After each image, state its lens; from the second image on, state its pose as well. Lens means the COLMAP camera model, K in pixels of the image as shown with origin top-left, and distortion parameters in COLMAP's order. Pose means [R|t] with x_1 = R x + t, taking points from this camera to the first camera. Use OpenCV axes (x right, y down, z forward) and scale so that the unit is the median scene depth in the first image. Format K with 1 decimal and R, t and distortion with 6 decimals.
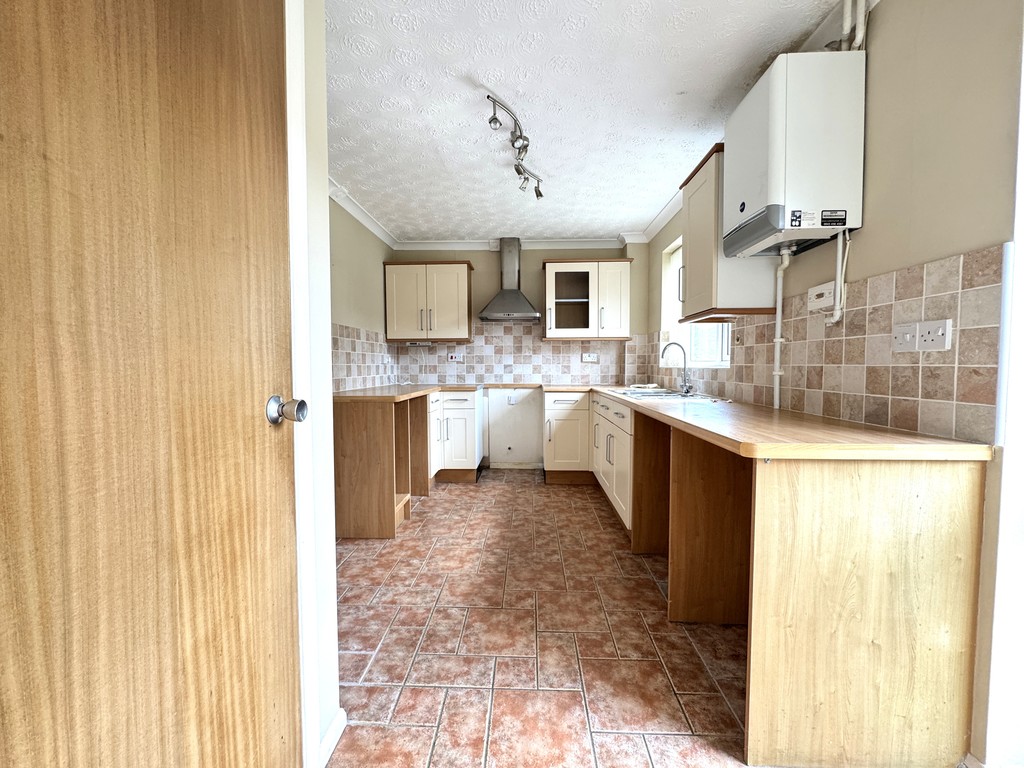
lens RADIAL K [[407.7, 0, 512.7], [0, 407.7, 385.3], [0, 0, 1]] dist [-0.006857, 0.000466]
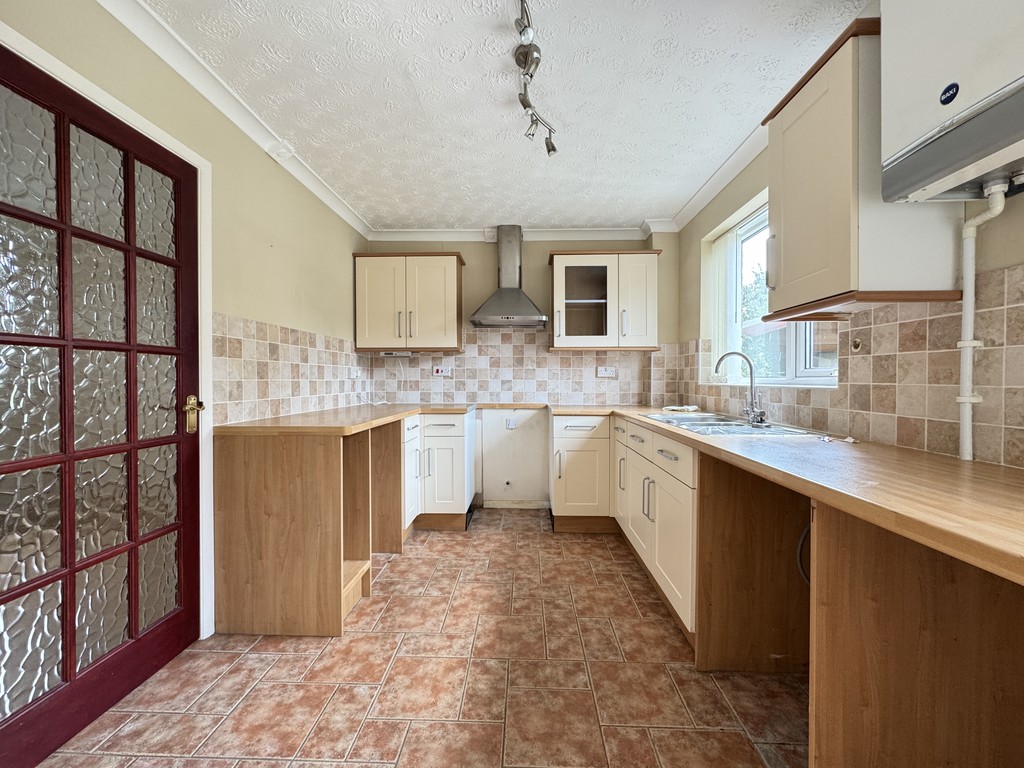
lens RADIAL K [[407.7, 0, 512.2], [0, 407.7, 382.5], [0, 0, 1]] dist [-0.006857, 0.000466]
pose [[0.999966, 0.003319, 0.007610, -0.009103], [-0.003007, 0.999171, -0.040592, -0.019035], [-0.007738, 0.040568, 0.999147, 0.274565]]
